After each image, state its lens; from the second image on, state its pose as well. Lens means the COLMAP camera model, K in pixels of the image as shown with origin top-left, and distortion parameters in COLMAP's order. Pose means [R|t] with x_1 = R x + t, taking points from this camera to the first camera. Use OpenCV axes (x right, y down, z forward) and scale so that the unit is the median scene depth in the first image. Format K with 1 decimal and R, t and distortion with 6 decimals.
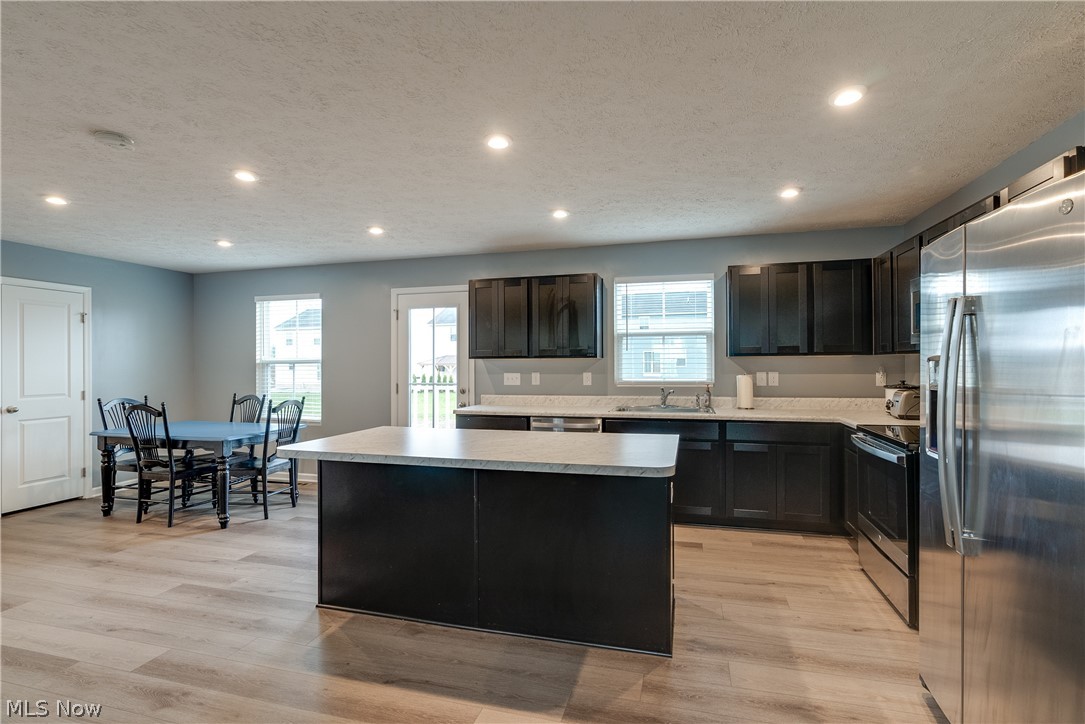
lens RADIAL K [[496.3, 0, 566.0], [0, 496.3, 369.4], [0, 0, 1]] dist [-0.017943, 0.008022]
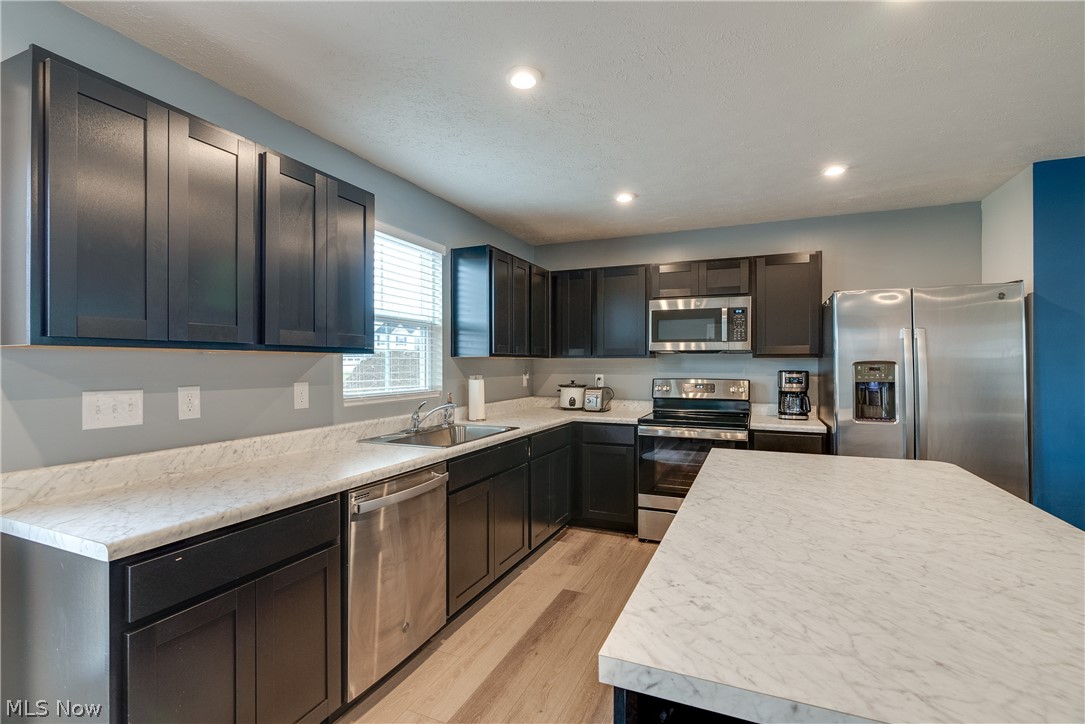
lens RADIAL K [[496.3, 0, 540.1], [0, 496.3, 363.9], [0, 0, 1]] dist [-0.017943, 0.008022]
pose [[0.176581, 0.006941, 0.984262, -0.446543], [0.010393, 0.999906, -0.008916, -0.005356], [-0.984231, 0.011804, 0.176493, 0.764140]]
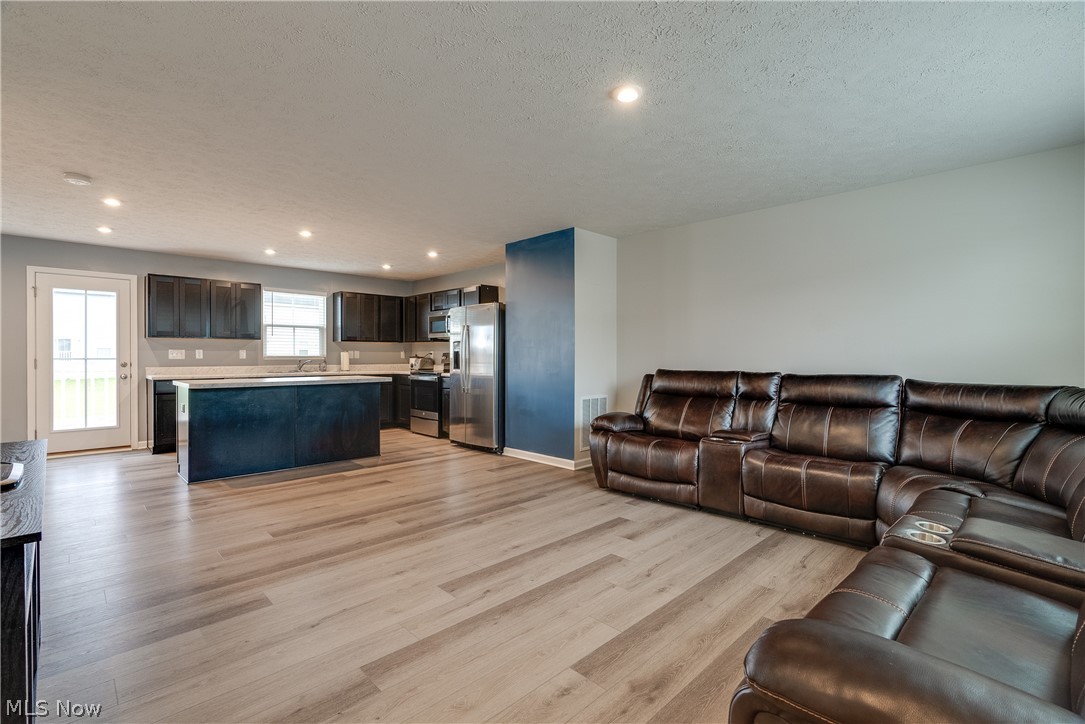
lens RADIAL K [[501.7, 0, 509.3], [0, 501.7, 357.1], [0, 0, 1]] dist [0.028768, -0.000052]
pose [[0.570570, 0.003313, 0.821242, -0.809529], [0.005949, 0.999949, -0.008166, 0.049336], [-0.821228, 0.009545, 0.570521, -0.528661]]
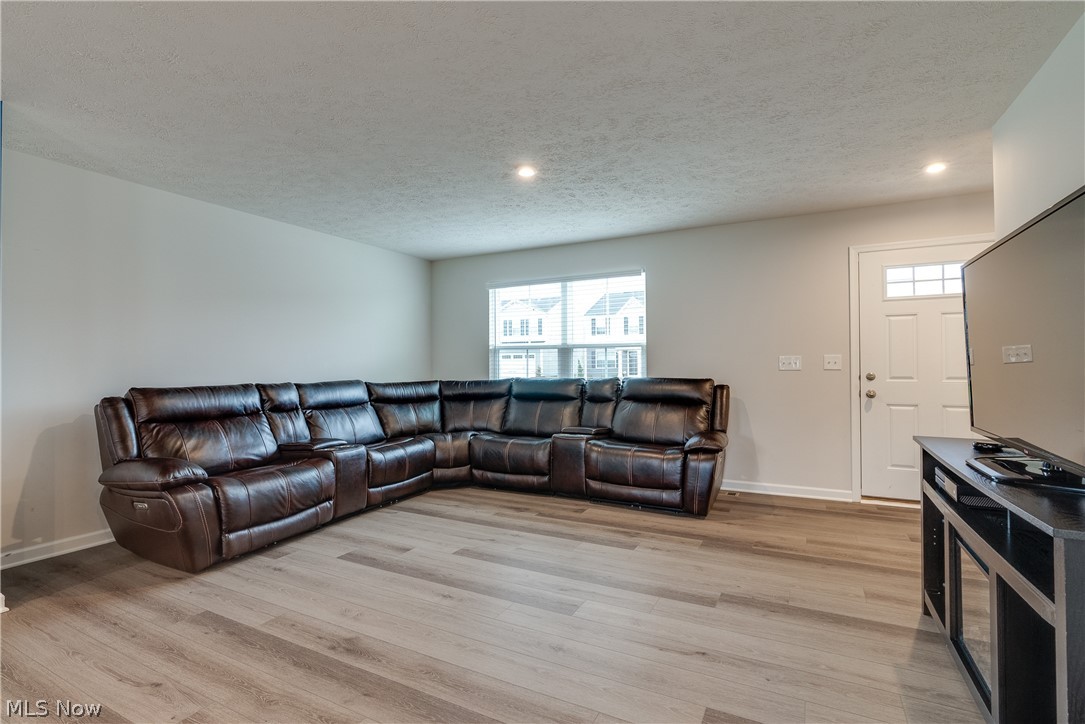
lens RADIAL K [[514.7, 0, 567.6], [0, 514.7, 361.3], [0, 0, 1]] dist [-0.008656, -0.000026]
pose [[-0.977559, 0.010585, 0.210398, -0.494177], [0.012093, 0.999910, 0.005881, 0.034638], [-0.210316, 0.008294, -0.977598, 0.406928]]
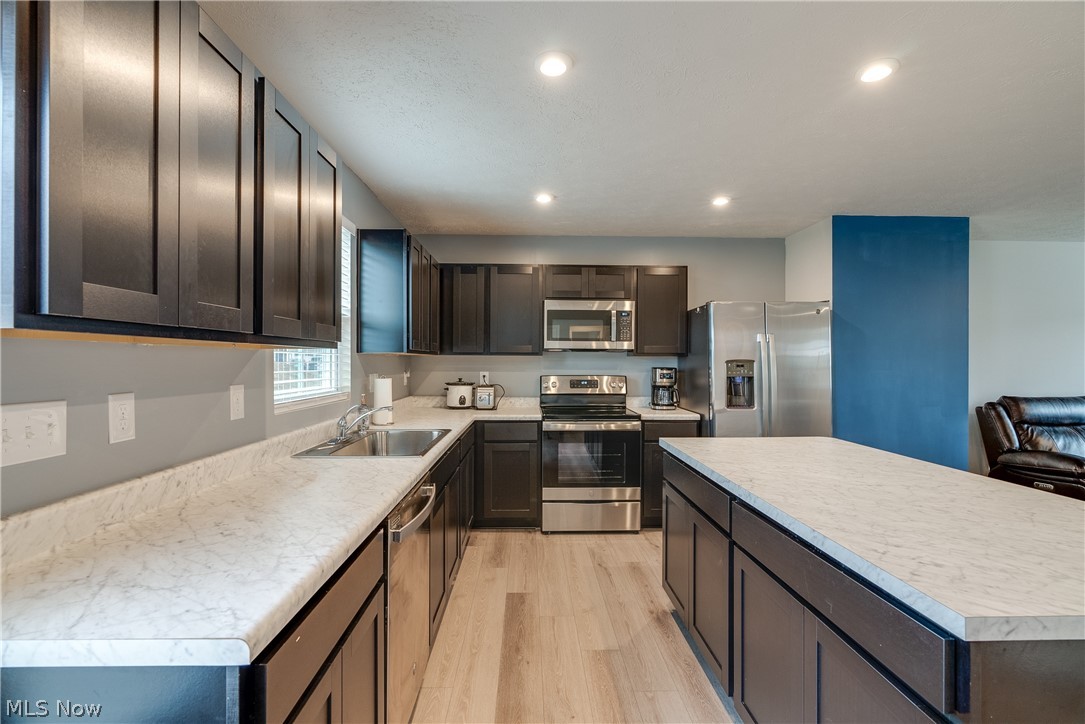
lens RADIAL K [[496.3, 0, 537.9], [0, 496.3, 361.4], [0, 0, 1]] dist [-0.017943, 0.008022]
pose [[-0.253144, 0.005516, 0.967413, -0.421384], [0.010480, 0.999941, -0.002959, -0.008627], [-0.967372, 0.009389, -0.253187, 0.980292]]
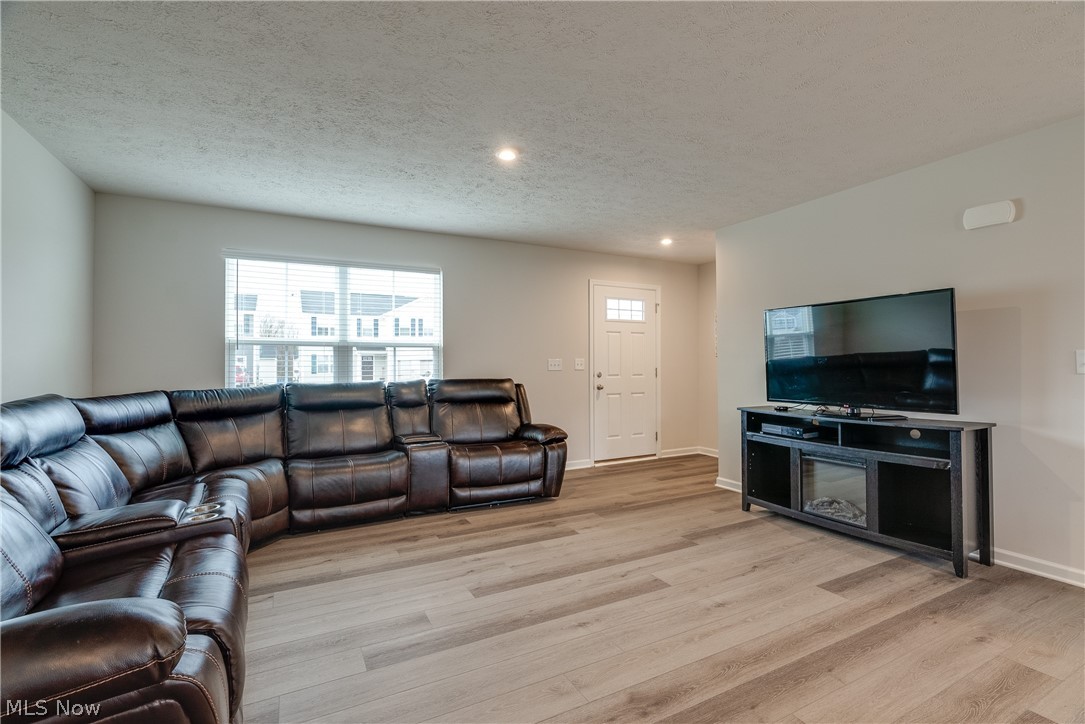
lens RADIAL K [[496.3, 0, 546.8], [0, 496.3, 362.8], [0, 0, 1]] dist [-0.017943, 0.008022]
pose [[-0.732002, 0.004134, -0.681290, 0.135894], [-0.001228, 0.999972, 0.007388, 0.035444], [0.681302, 0.006244, -0.731976, 0.205281]]
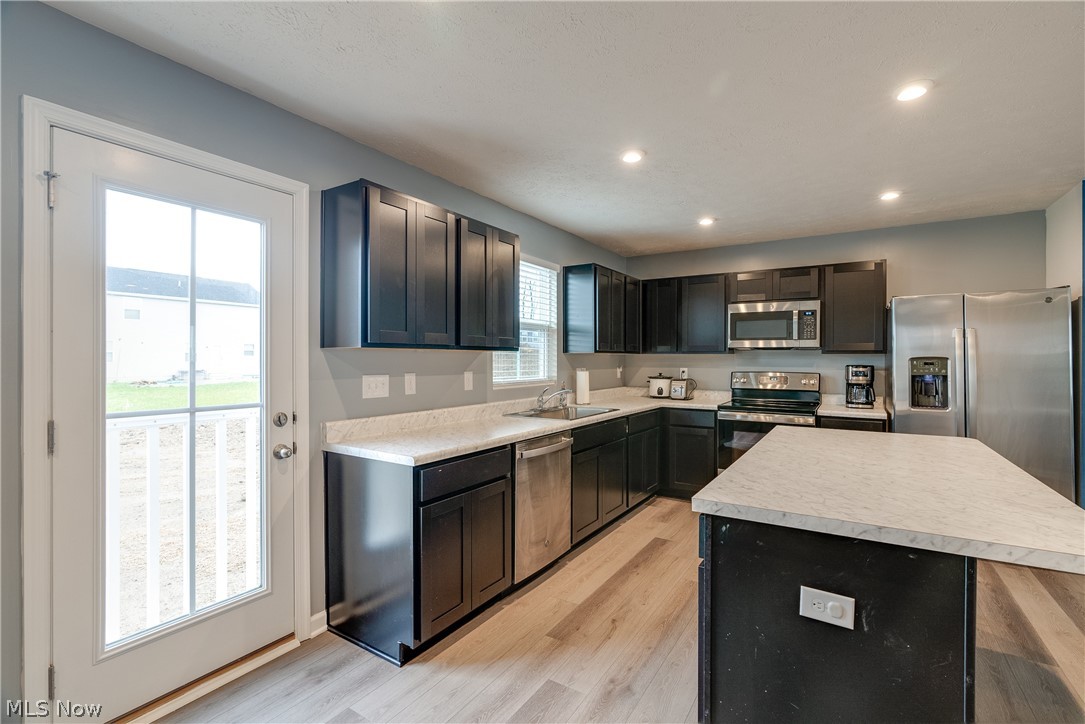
lens RADIAL K [[496.3, 0, 542.8], [0, 496.3, 356.4], [0, 0, 1]] dist [-0.017943, 0.008022]
pose [[0.323136, 0.011234, 0.946286, -0.648315], [0.006585, 0.999879, -0.014119, -0.004370], [-0.946330, 0.010794, 0.323023, 0.760960]]
